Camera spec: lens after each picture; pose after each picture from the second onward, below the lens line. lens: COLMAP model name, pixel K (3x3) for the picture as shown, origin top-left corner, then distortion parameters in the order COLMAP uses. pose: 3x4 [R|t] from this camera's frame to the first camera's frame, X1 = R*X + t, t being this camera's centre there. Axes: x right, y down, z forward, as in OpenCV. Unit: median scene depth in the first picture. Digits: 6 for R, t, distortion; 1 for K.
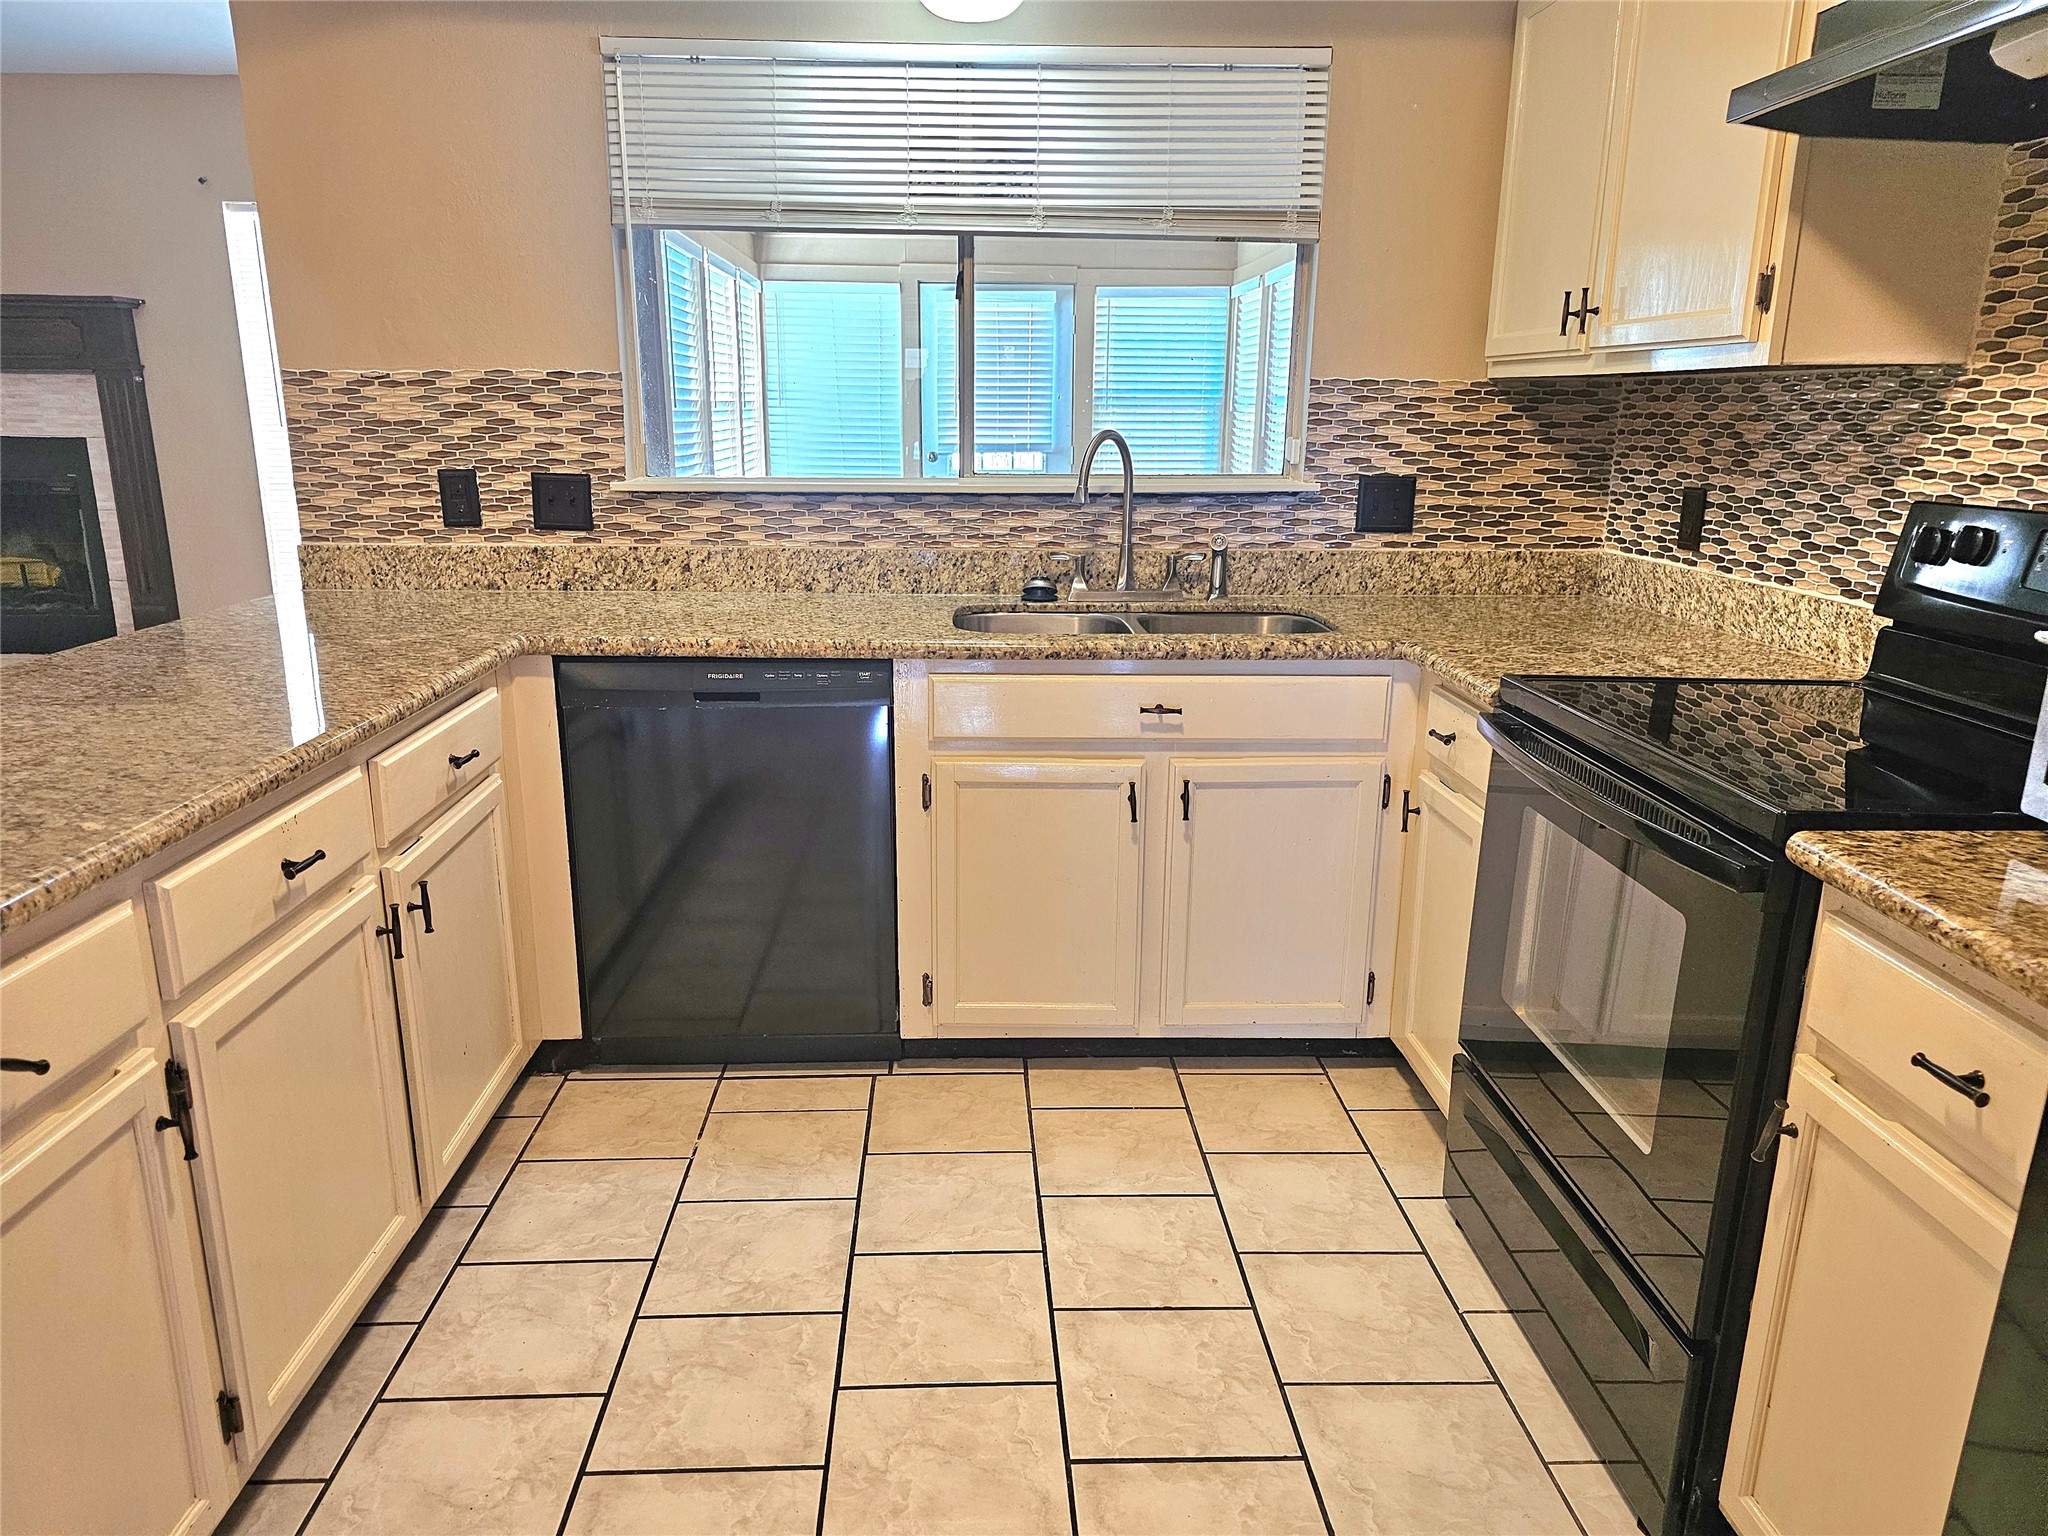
lens RADIAL K [[1399.6, 0, 1024.0], [0, 1399.6, 768.0], [0, 0, 1]] dist [0.035740, -0.002246]
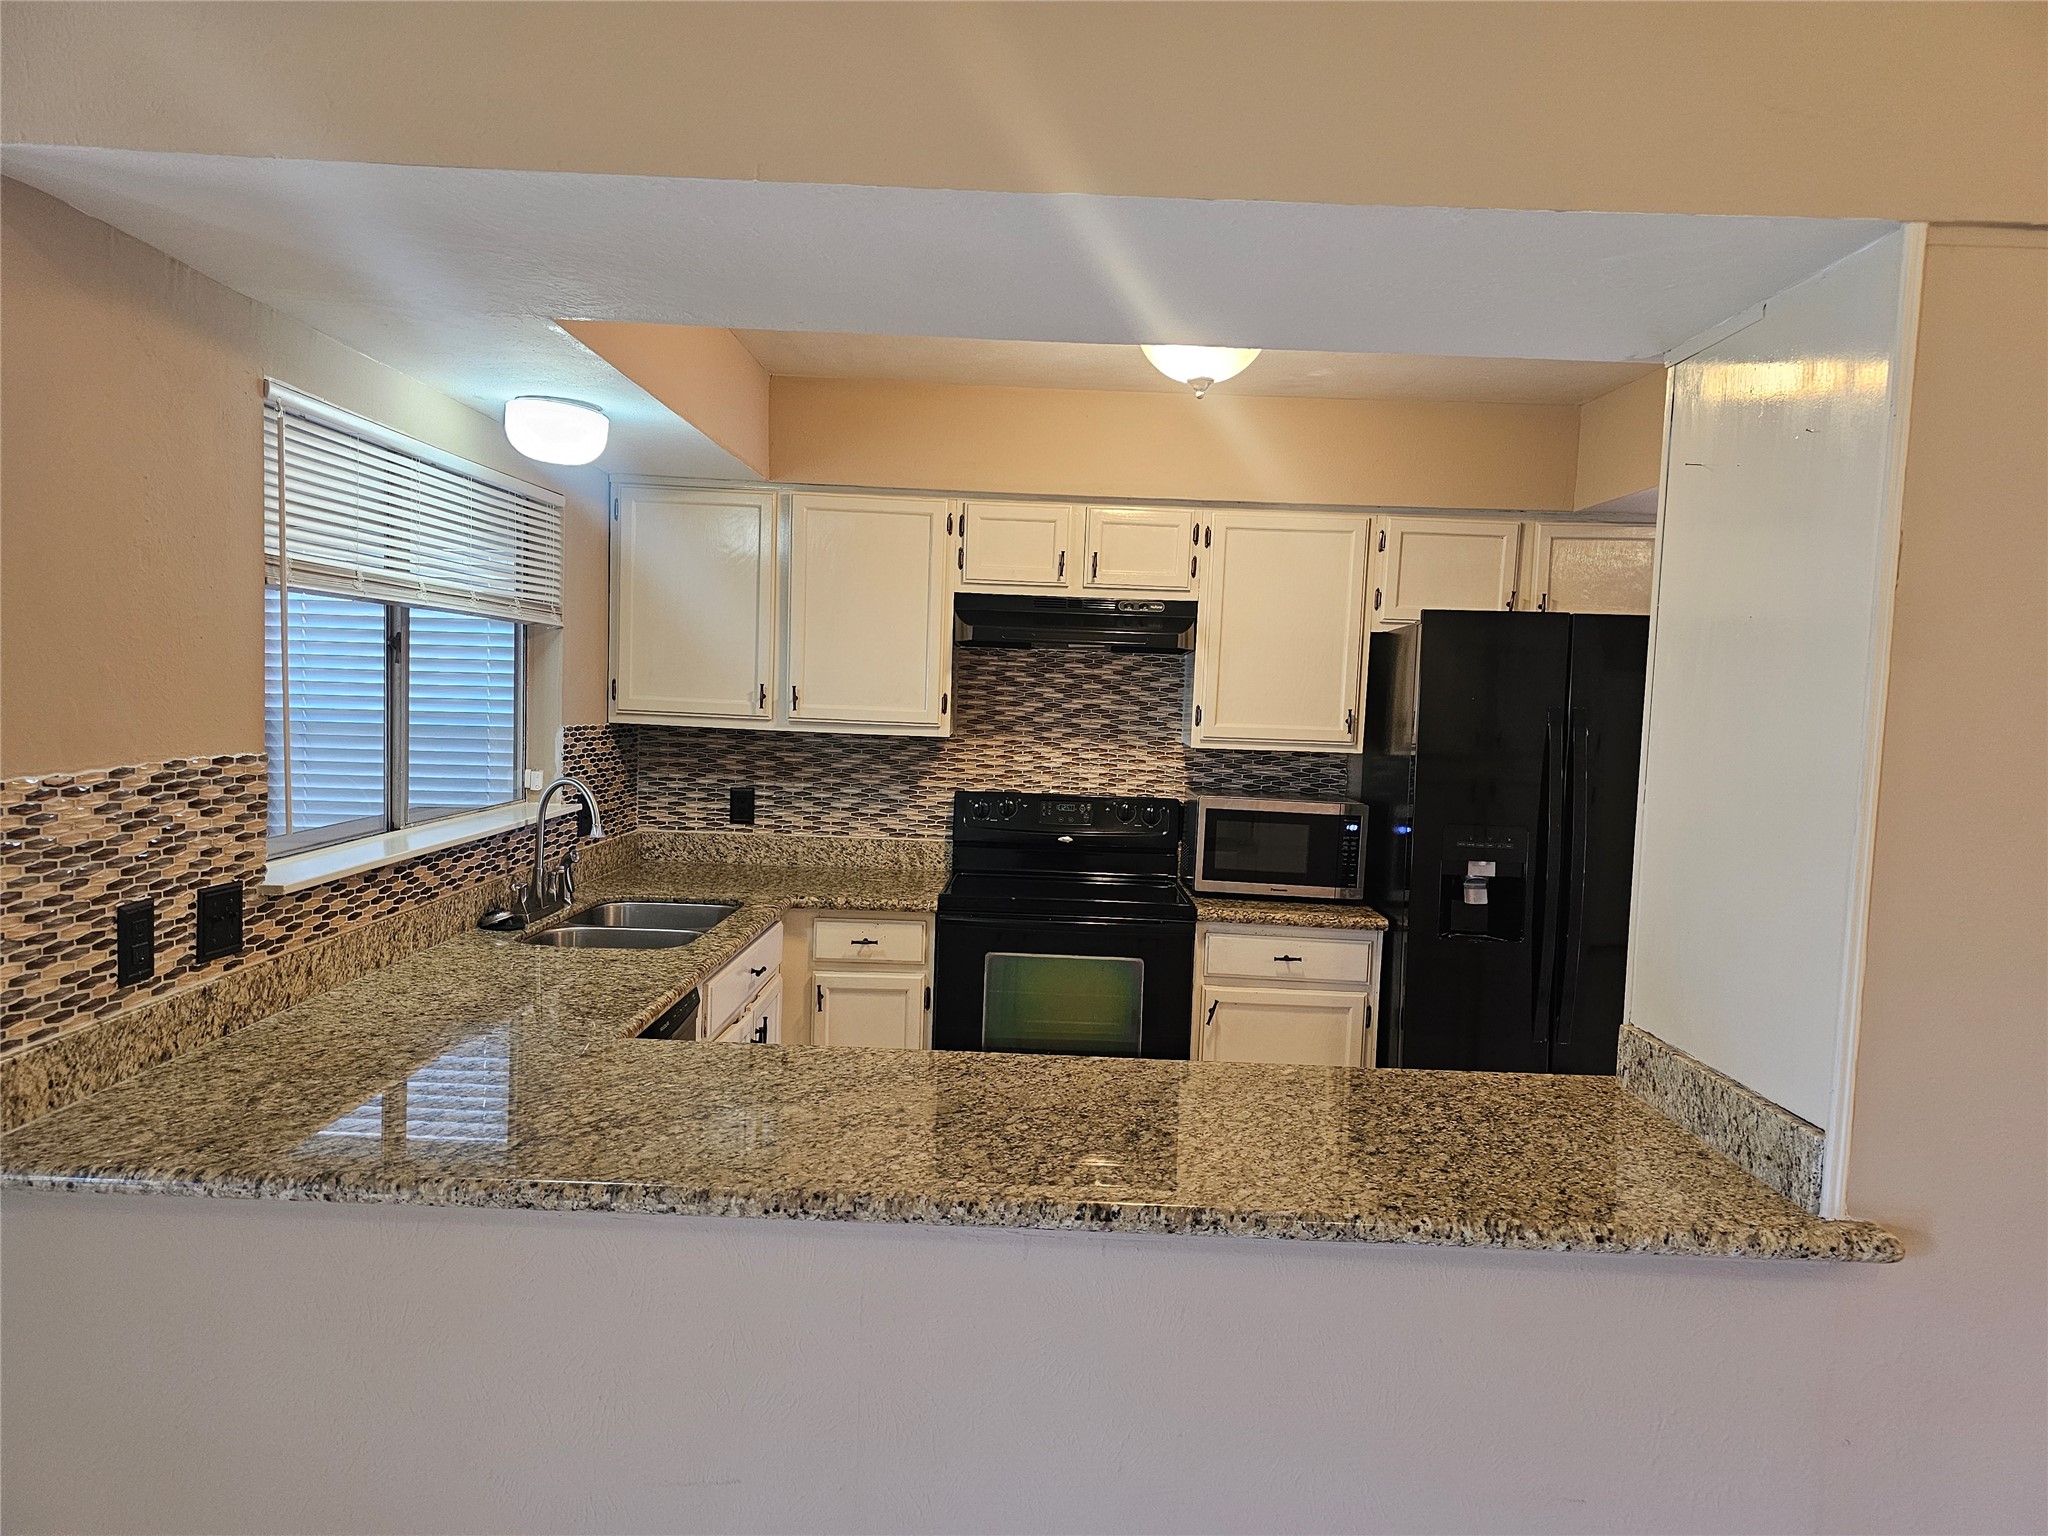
lens RADIAL K [[1399.6, 0, 1024.0], [0, 1399.6, 768.0], [0, 0, 1]] dist [0.035740, -0.002246]
pose [[0.036068, -0.067894, 0.997040, -1.091732], [0.213769, 0.975121, 0.058668, -0.225793], [-0.976218, 0.211020, 0.049684, 0.525775]]
